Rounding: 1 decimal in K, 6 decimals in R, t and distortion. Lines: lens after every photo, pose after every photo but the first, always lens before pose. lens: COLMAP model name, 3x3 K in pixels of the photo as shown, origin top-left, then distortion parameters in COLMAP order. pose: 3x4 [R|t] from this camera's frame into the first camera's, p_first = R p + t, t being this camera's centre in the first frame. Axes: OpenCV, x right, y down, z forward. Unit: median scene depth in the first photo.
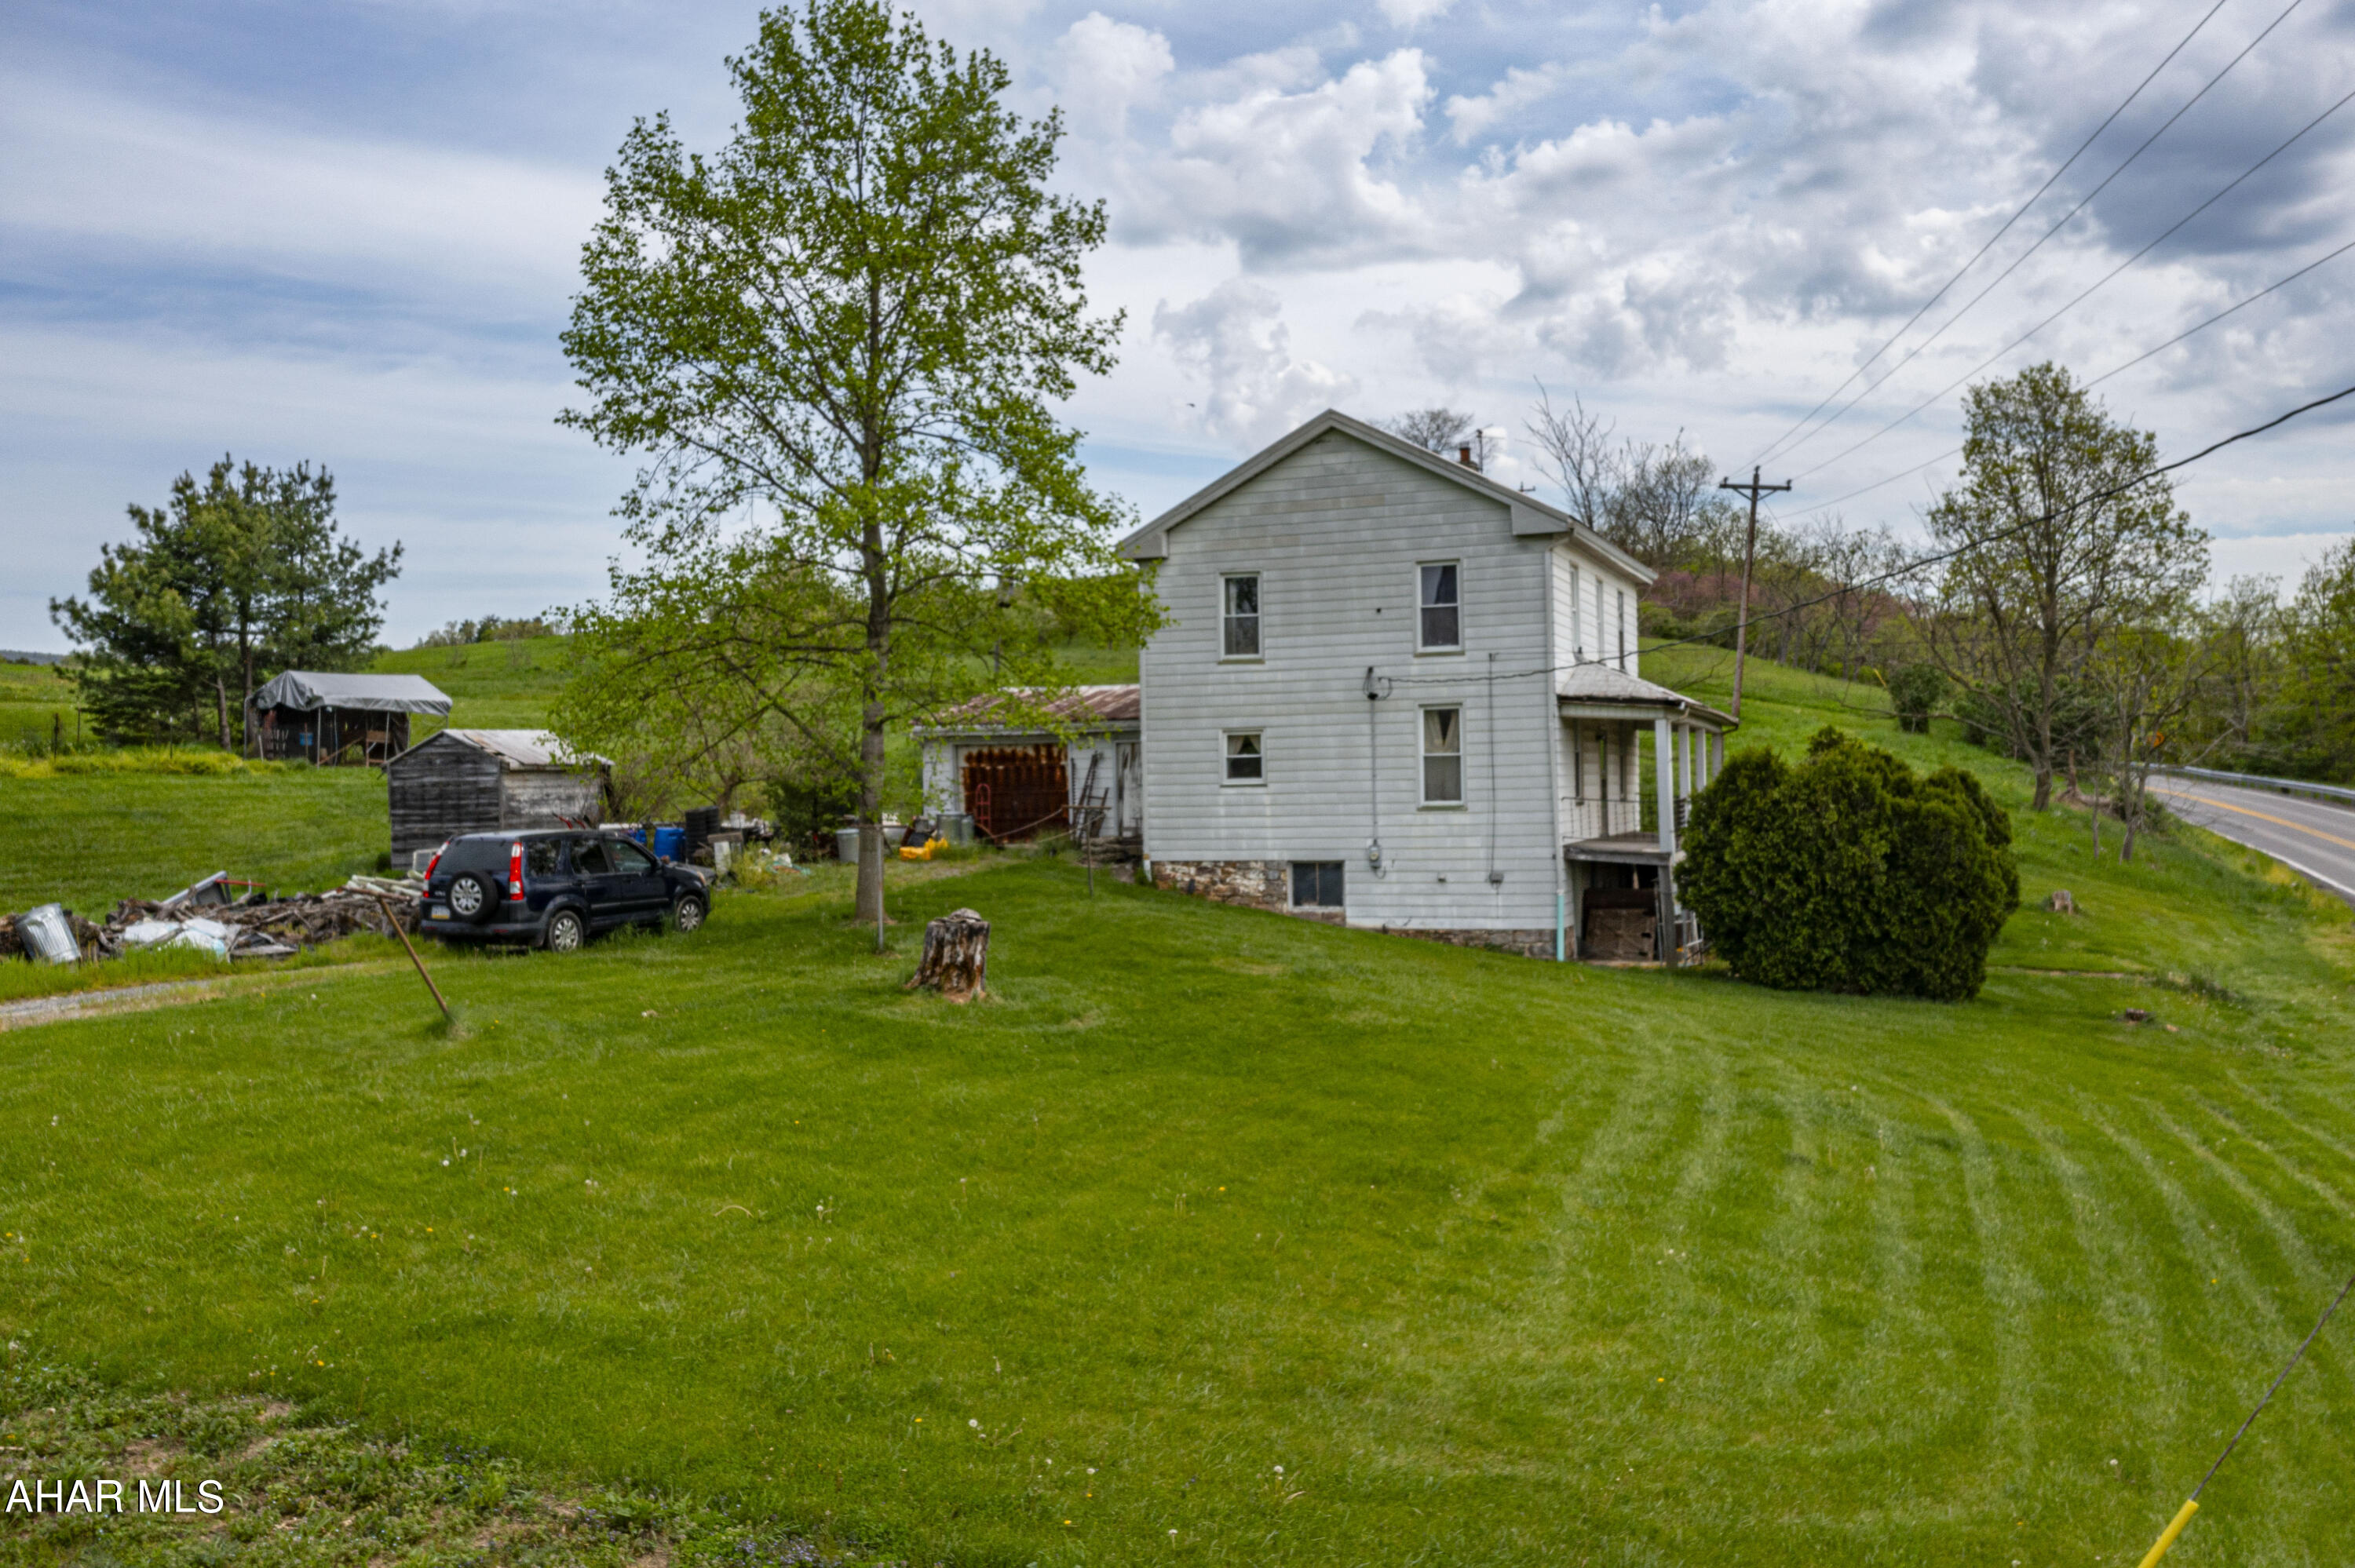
lens RADIAL K [[1920.6, 0, 1171.8], [0, 1920.6, 786.5], [0, 0, 1]] dist [-0.009218, 0.003907]
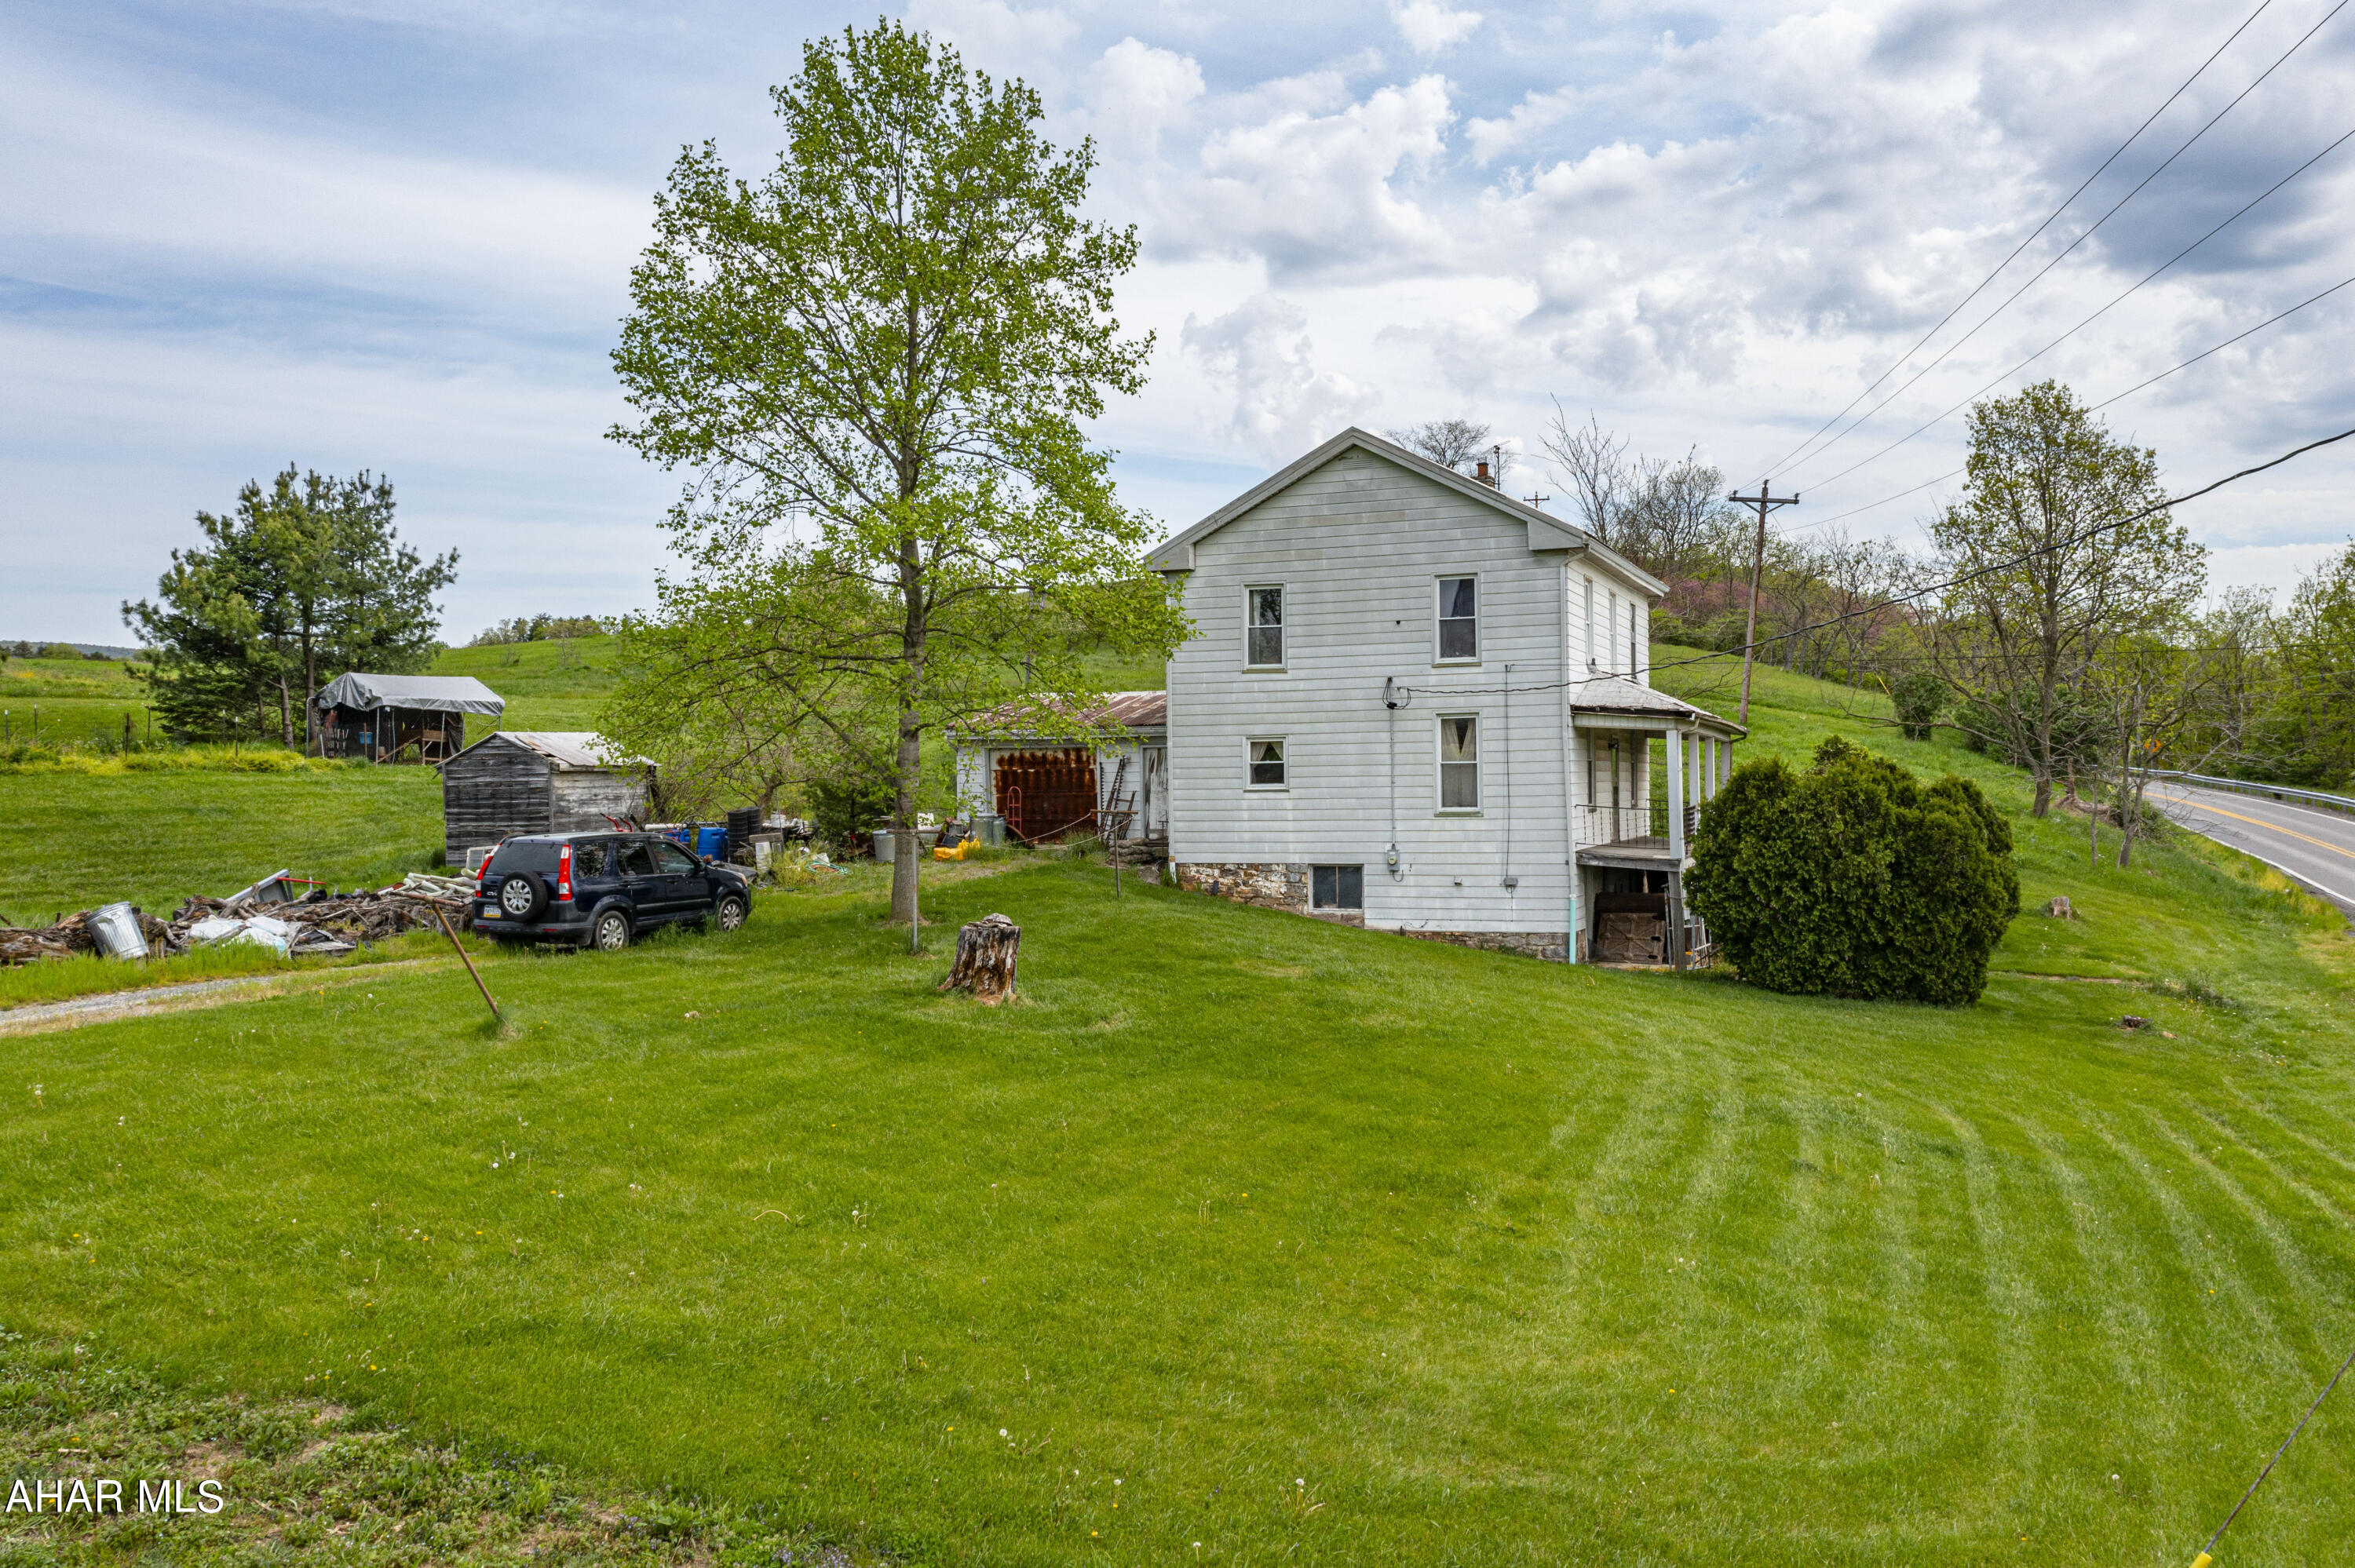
lens RADIAL K [[1851.5, 0, 1170.7], [0, 1851.5, 790.5], [0, 0, 1]] dist [-0.013559, 0.007735]
pose [[0.999888, 0.006694, -0.013350, -0.000866], [-0.006631, 0.999967, 0.004719, -0.005754], [0.013381, -0.004630, 0.999900, 0.003580]]
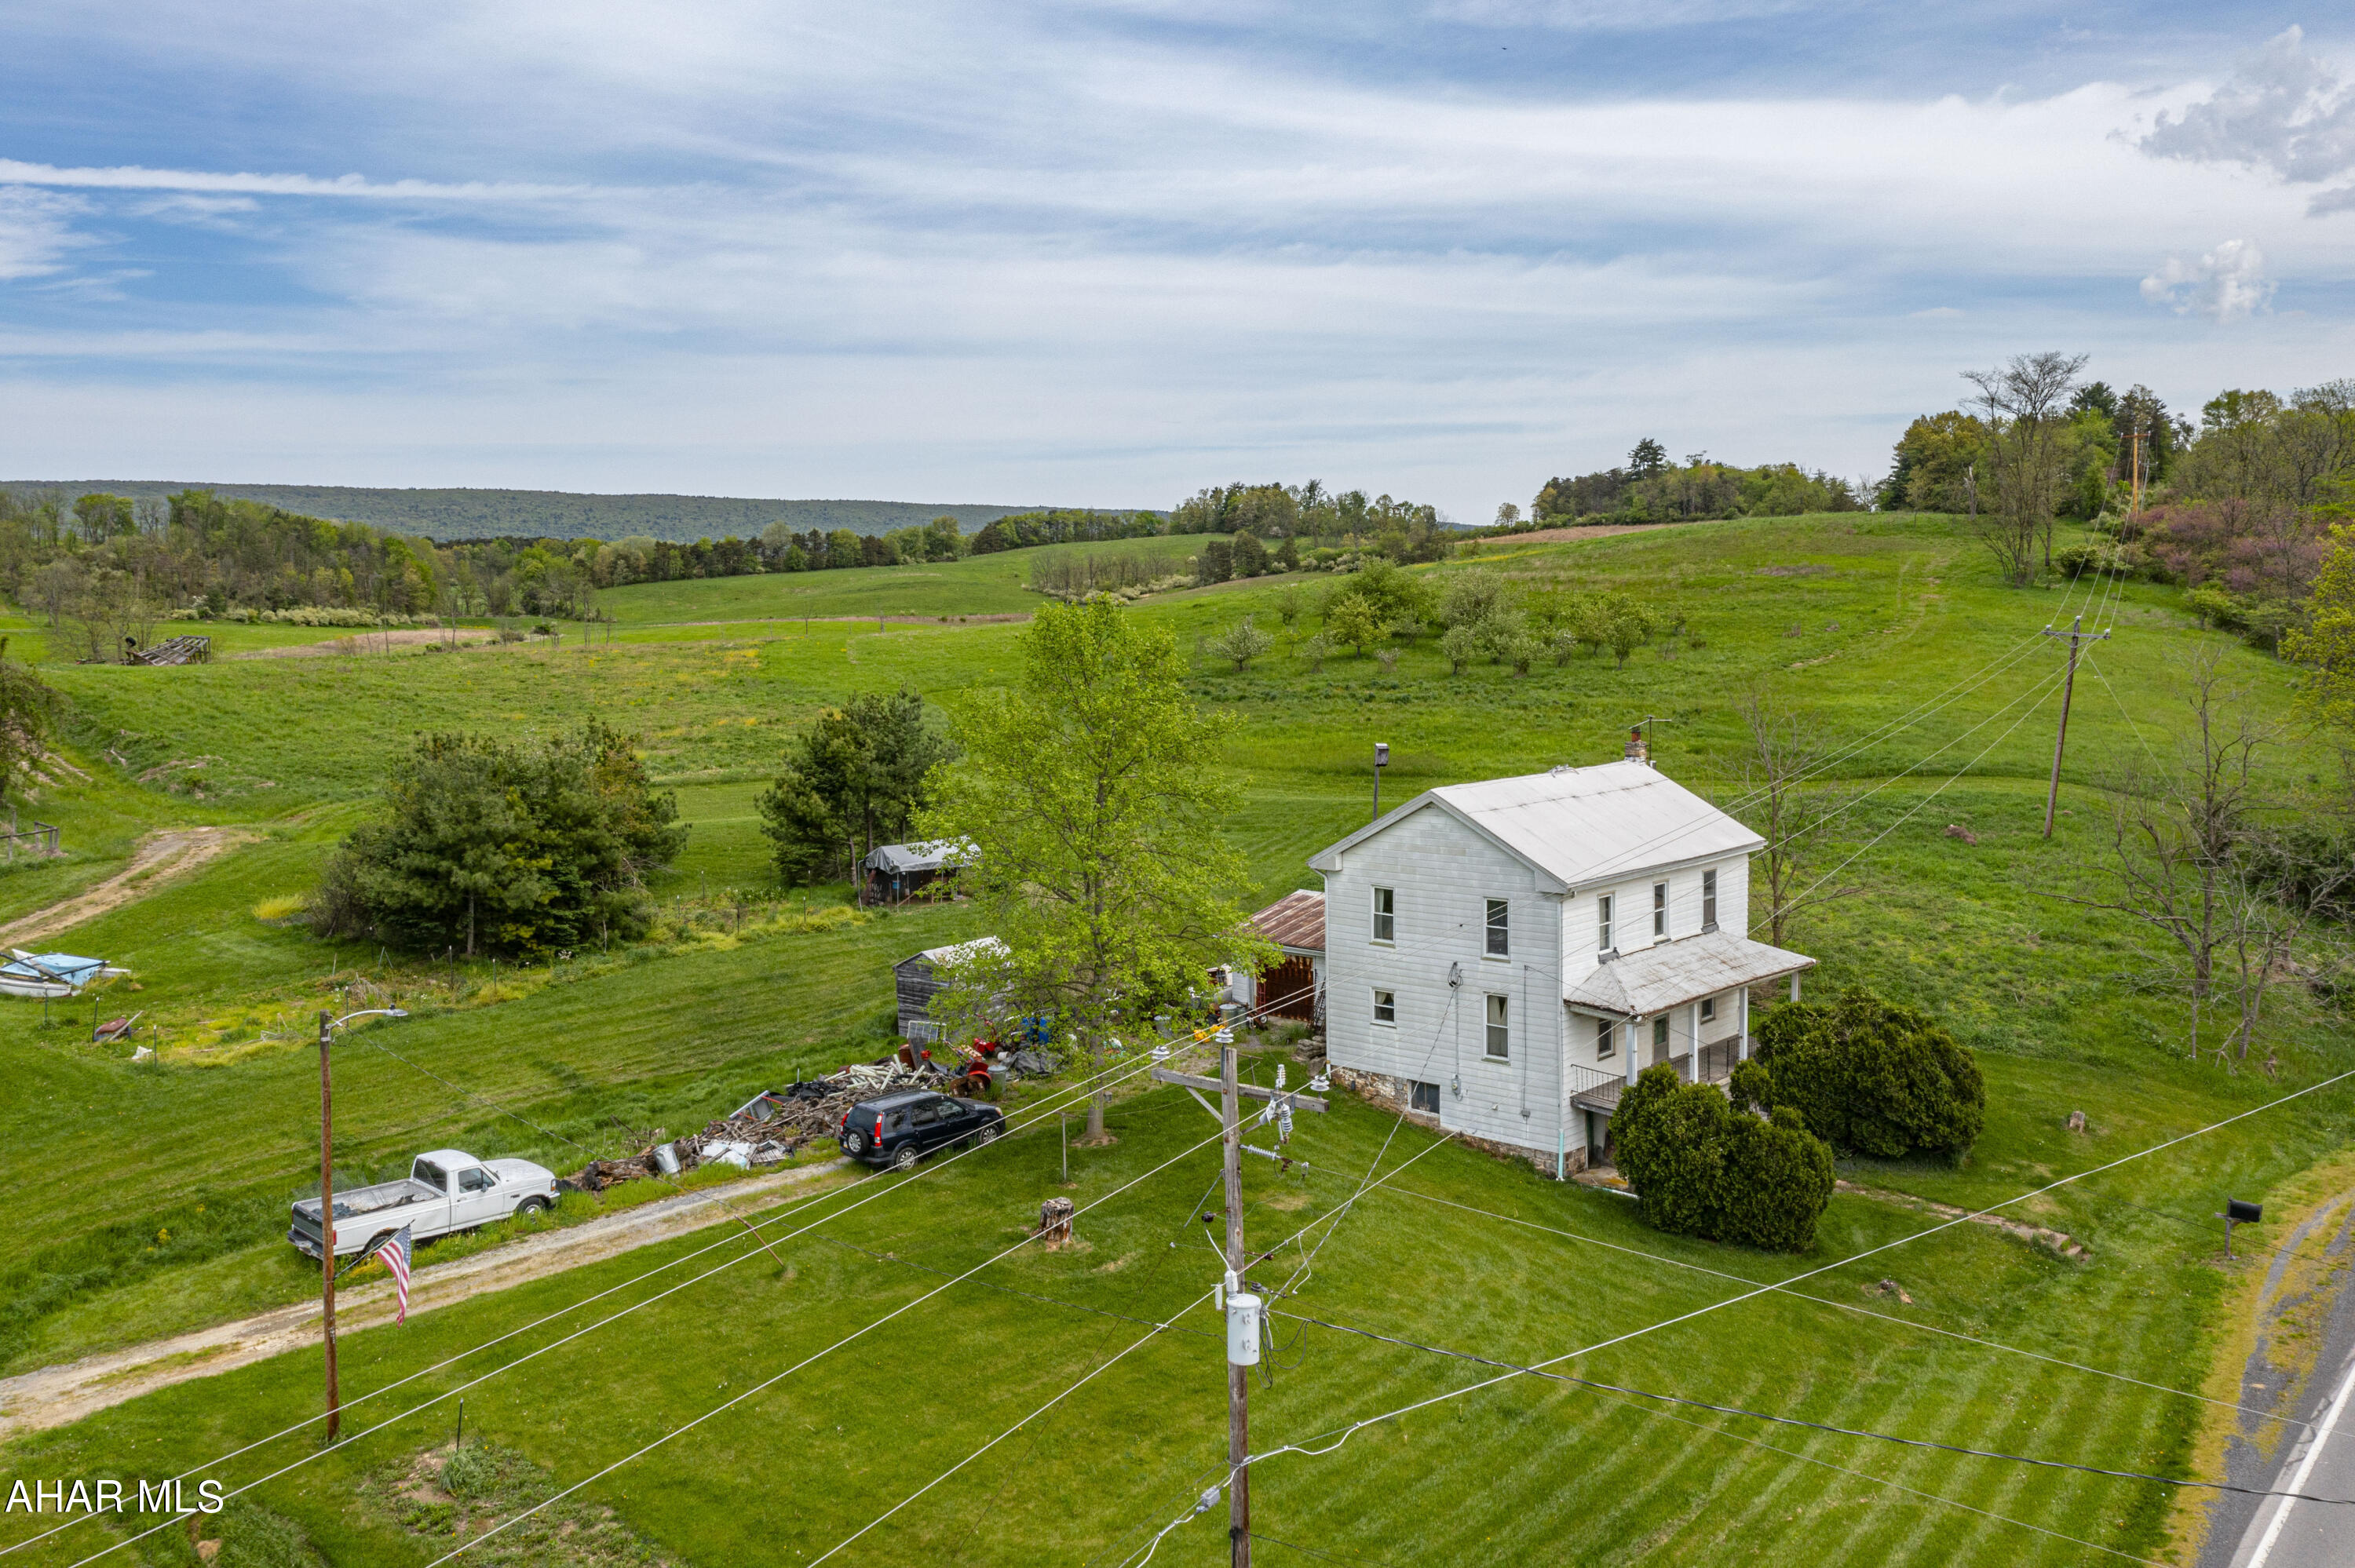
lens RADIAL K [[1851.5, 0, 1170.7], [0, 1851.5, 790.5], [0, 0, 1]] dist [-0.013559, 0.007735]
pose [[0.925100, 0.034650, -0.378140, 0.490047], [0.002918, 0.995150, 0.098328, -0.377121], [0.379713, -0.092067, 0.920511, -0.448443]]
